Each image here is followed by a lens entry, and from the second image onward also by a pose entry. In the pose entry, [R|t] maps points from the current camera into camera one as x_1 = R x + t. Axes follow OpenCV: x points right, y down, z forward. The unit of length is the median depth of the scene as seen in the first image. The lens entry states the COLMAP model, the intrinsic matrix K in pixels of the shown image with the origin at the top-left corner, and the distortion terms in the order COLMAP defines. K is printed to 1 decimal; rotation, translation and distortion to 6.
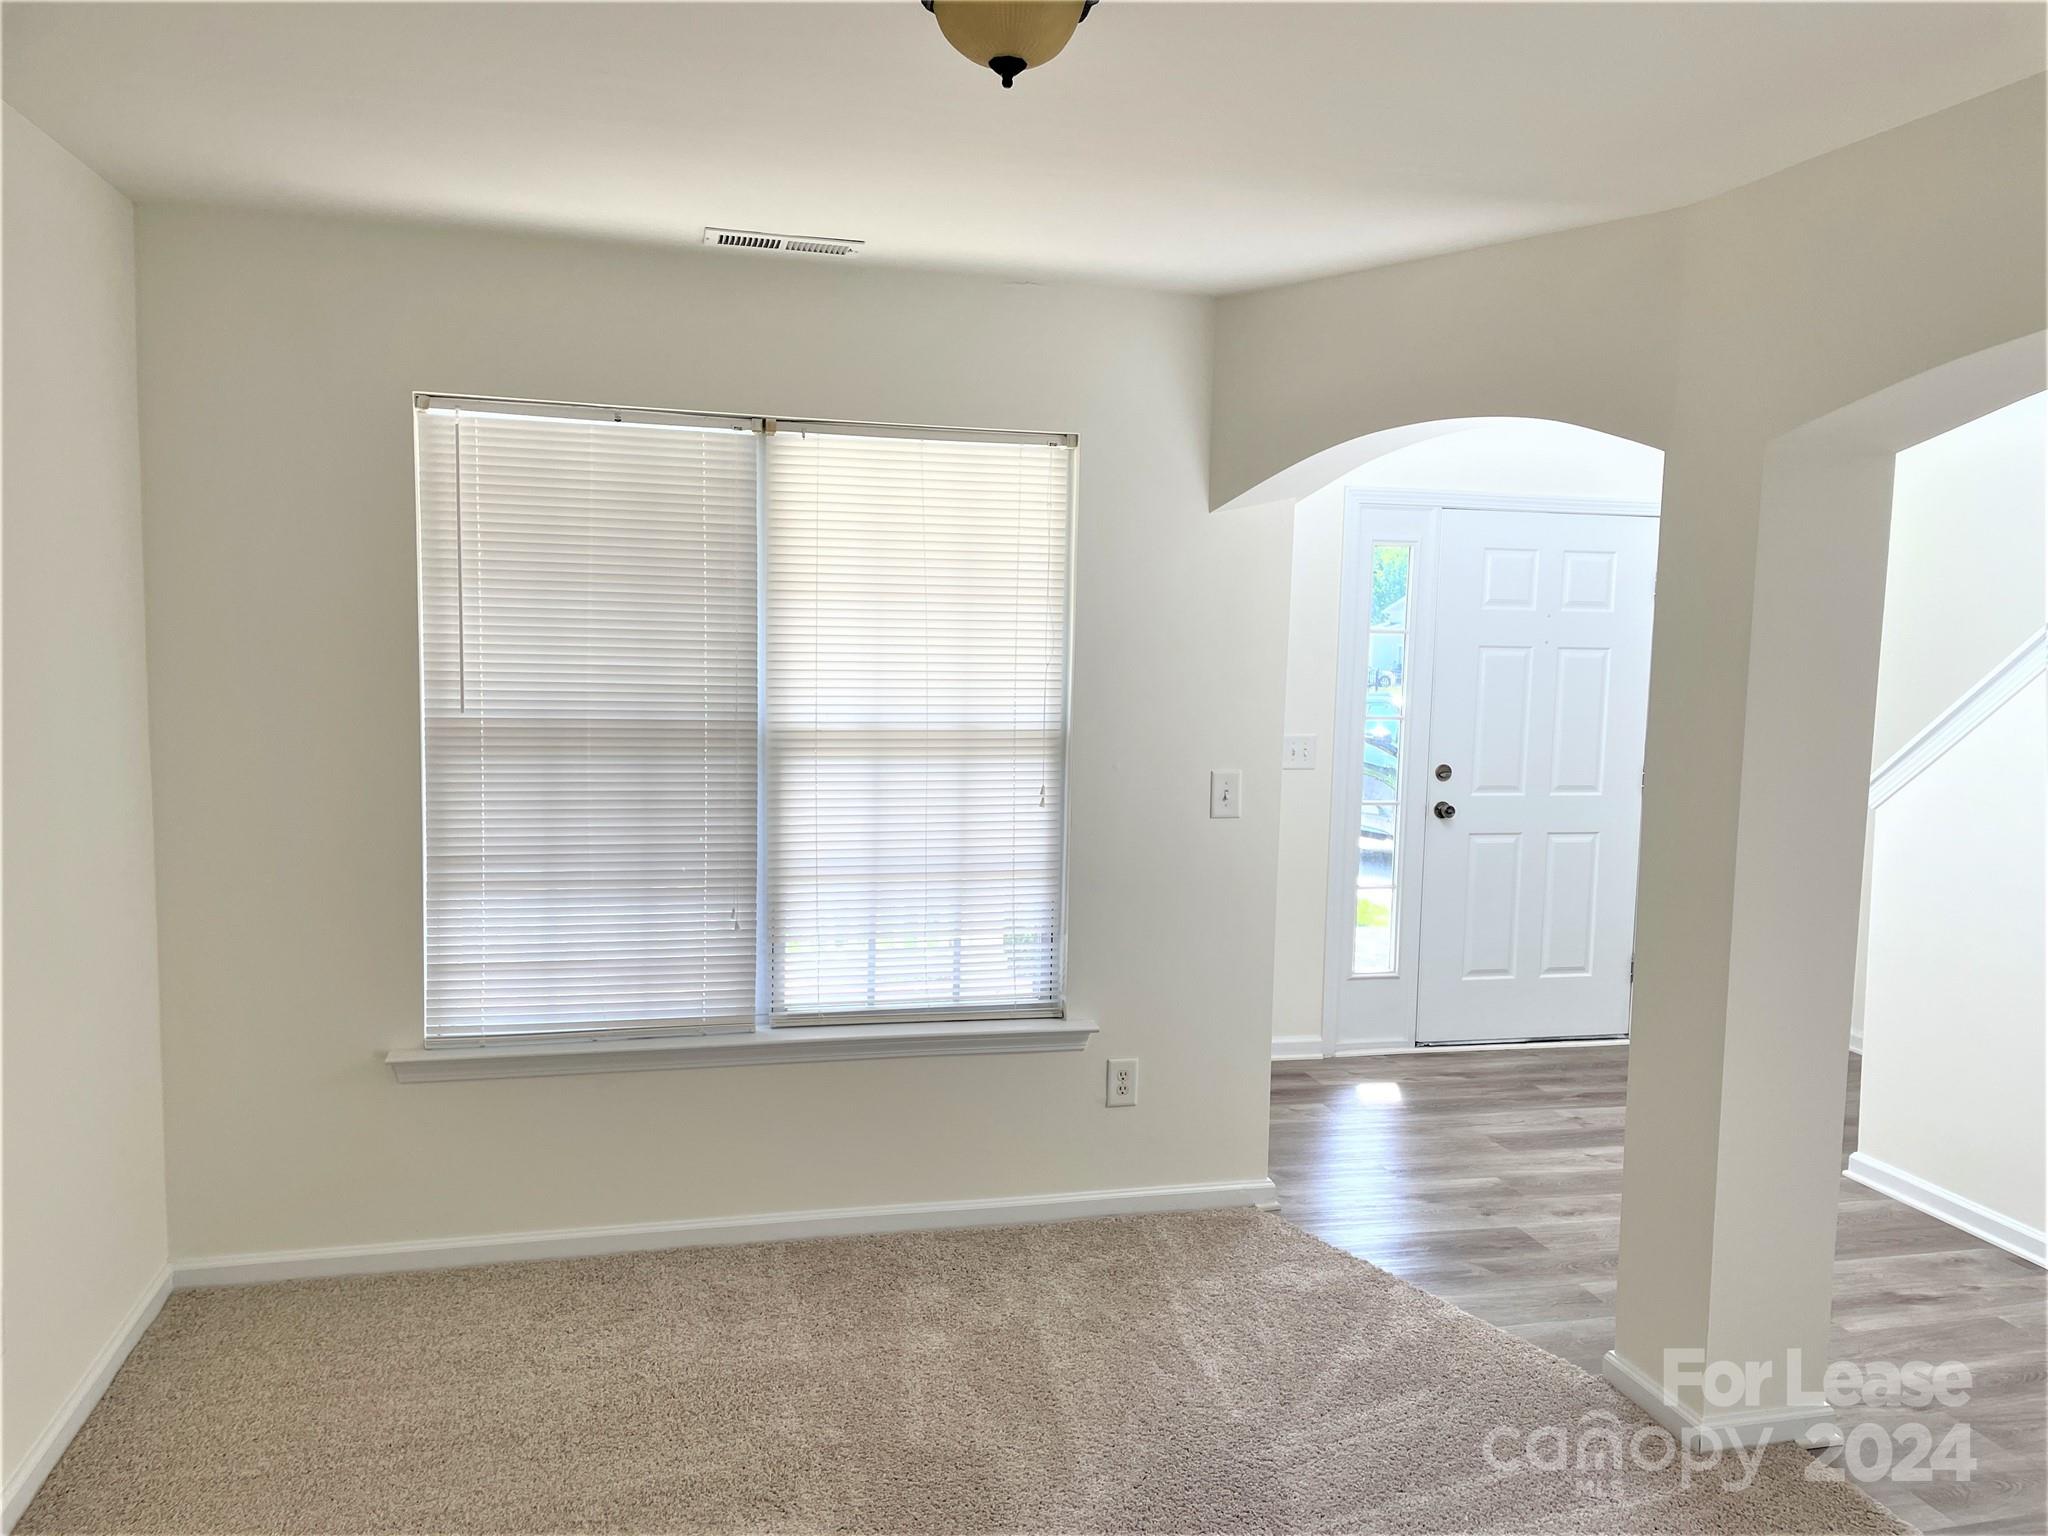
lens RADIAL K [[1477.2, 0, 1000.7], [0, 1477.2, 771.5], [0, 0, 1]] dist [-0.000194, -0.004144]
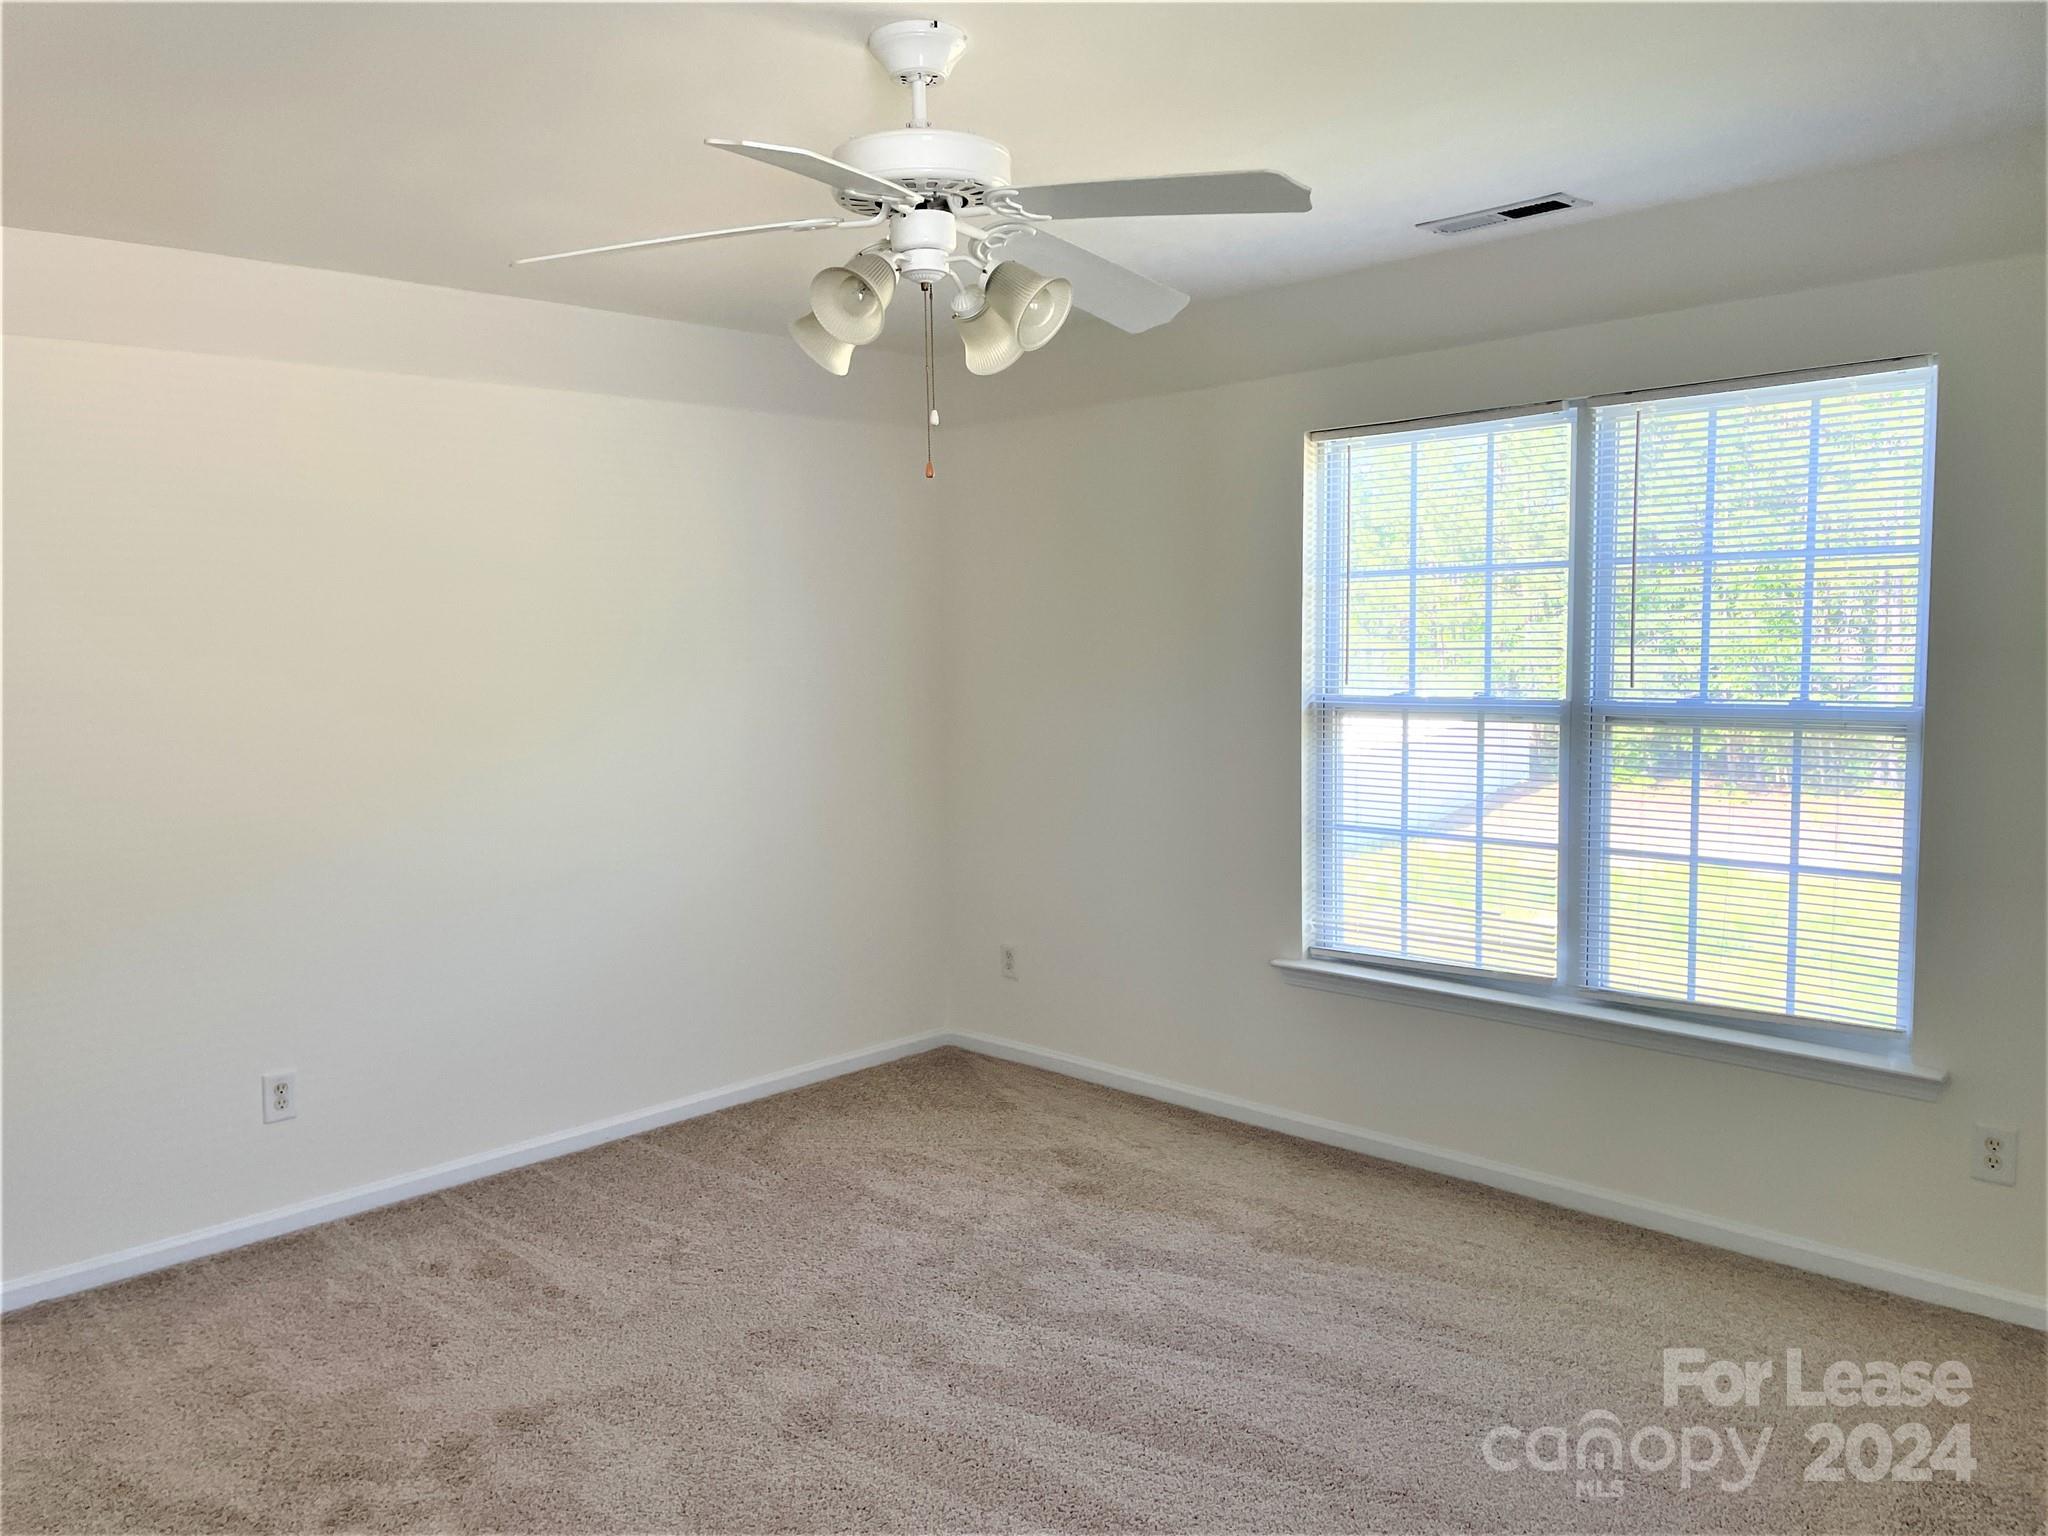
lens RADIAL K [[1477.2, 0, 1000.7], [0, 1477.2, 771.5], [0, 0, 1]] dist [-0.000194, -0.004144]
pose [[0.515355, 0.050123, -0.855510, 0.489694], [-0.042030, 0.998565, 0.033185, 0.001056], [0.855945, 0.018855, 0.516723, 0.132374]]
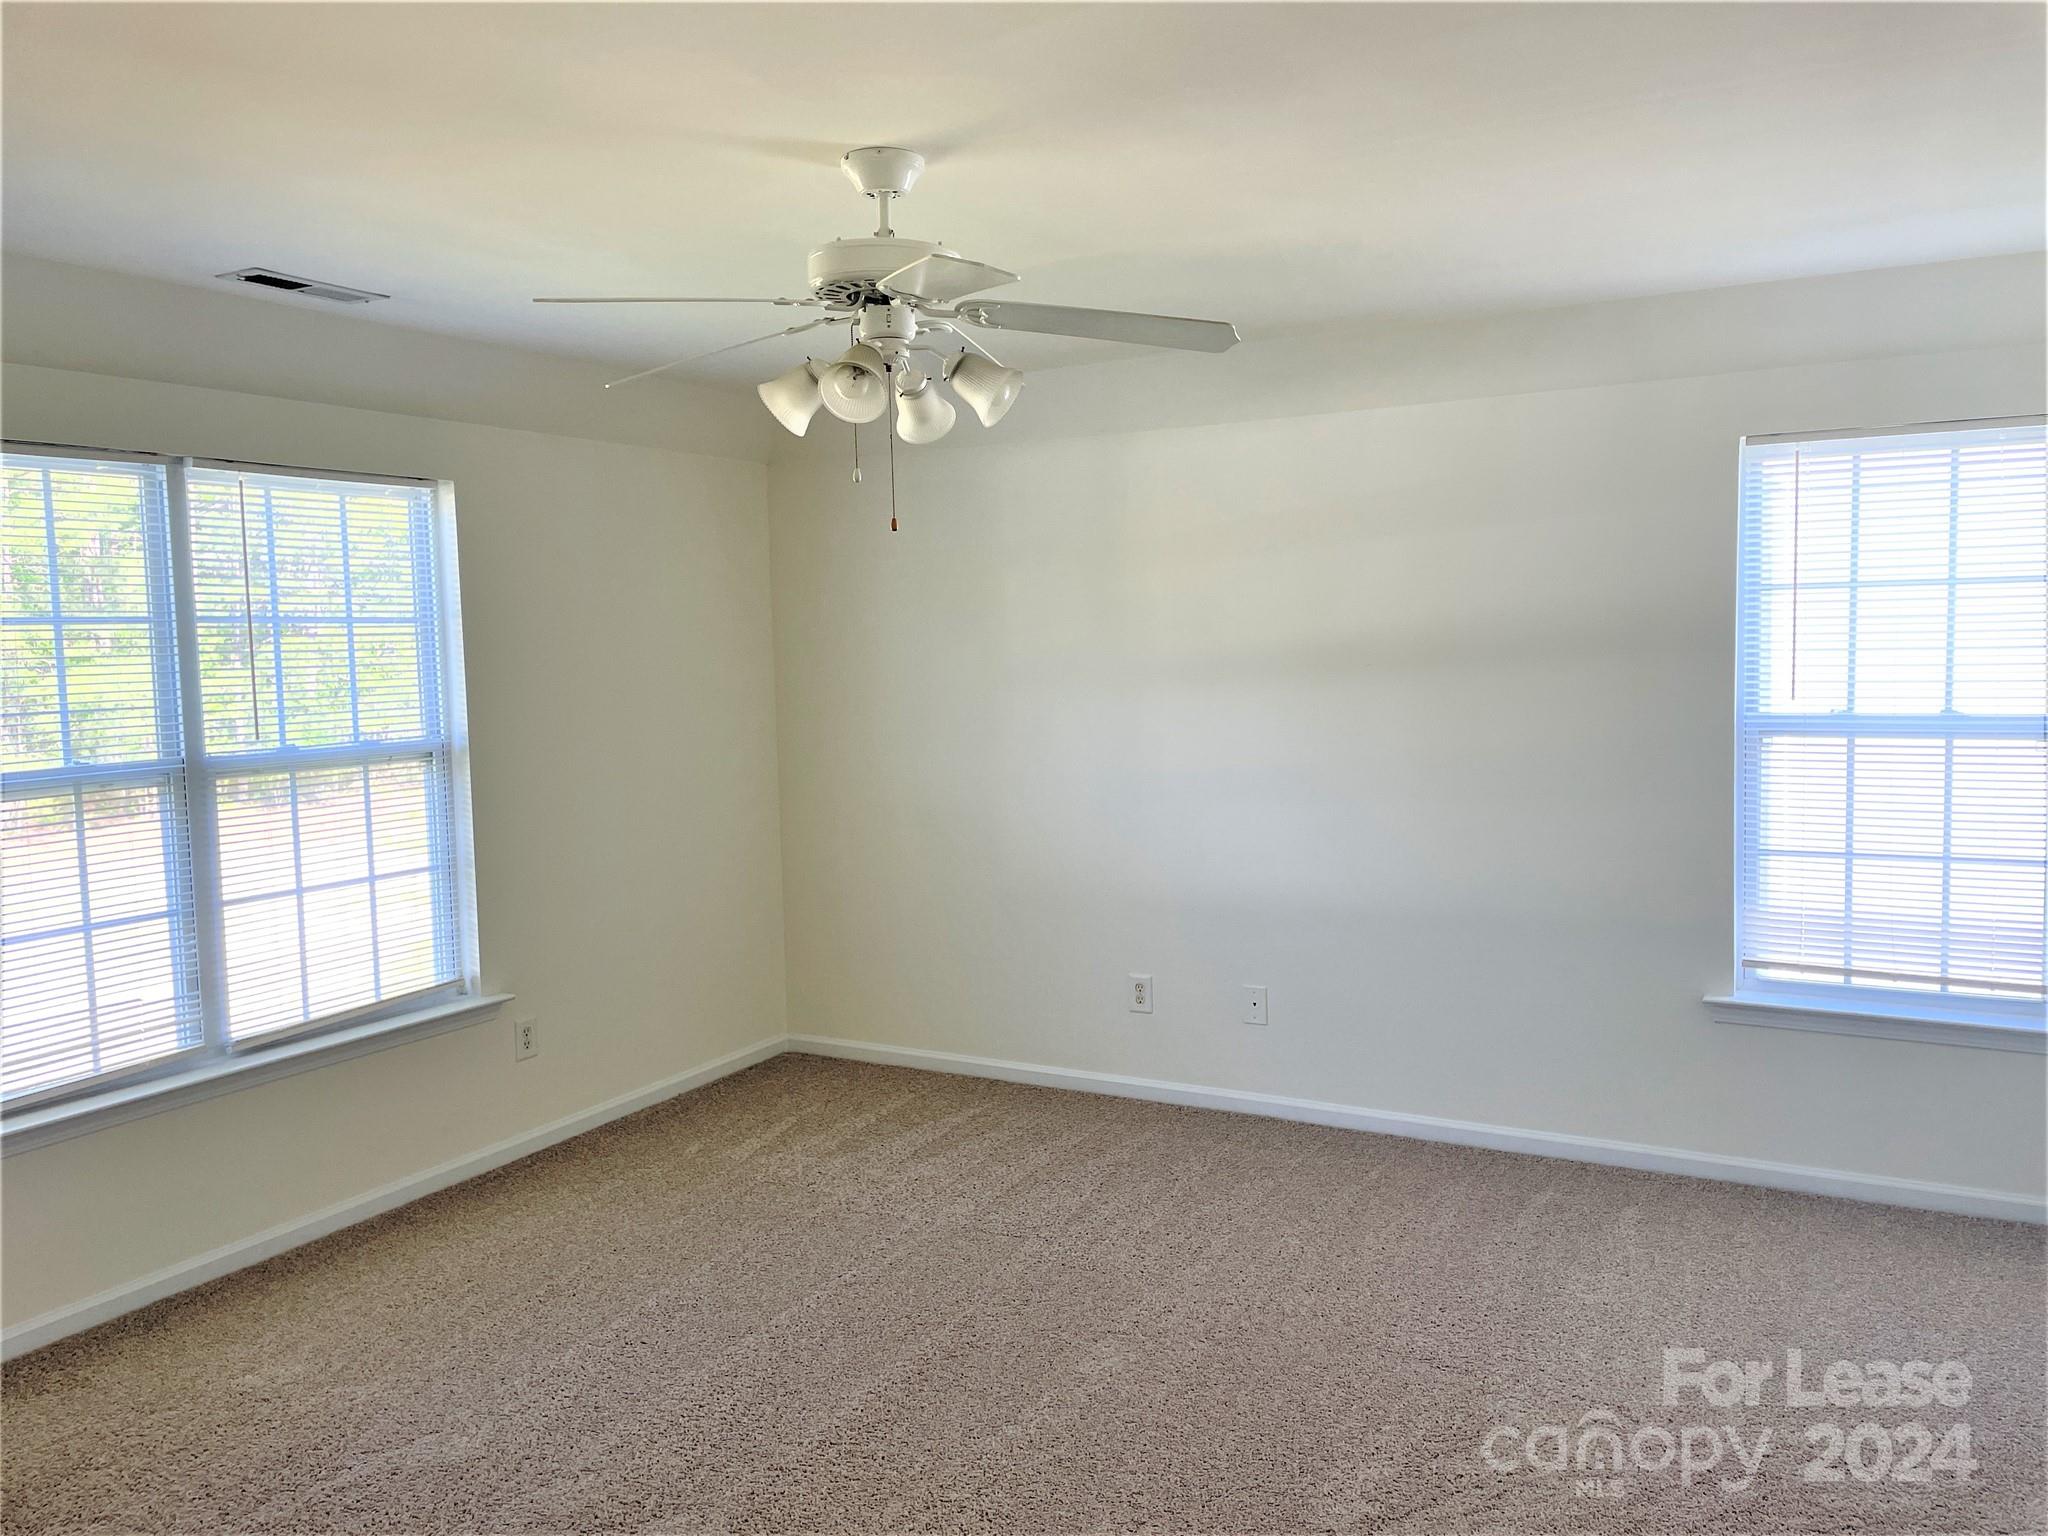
lens RADIAL K [[1532.2, 0, 1024.0], [0, 1532.2, 768.0], [0, 0, 1]] dist [0.011034, 0.003155]
pose [[0.691505, -0.101860, 0.715154, -0.499555], [0.109170, 0.993374, 0.035927, -0.000056], [-0.714075, 0.053230, 0.698043, -0.129795]]
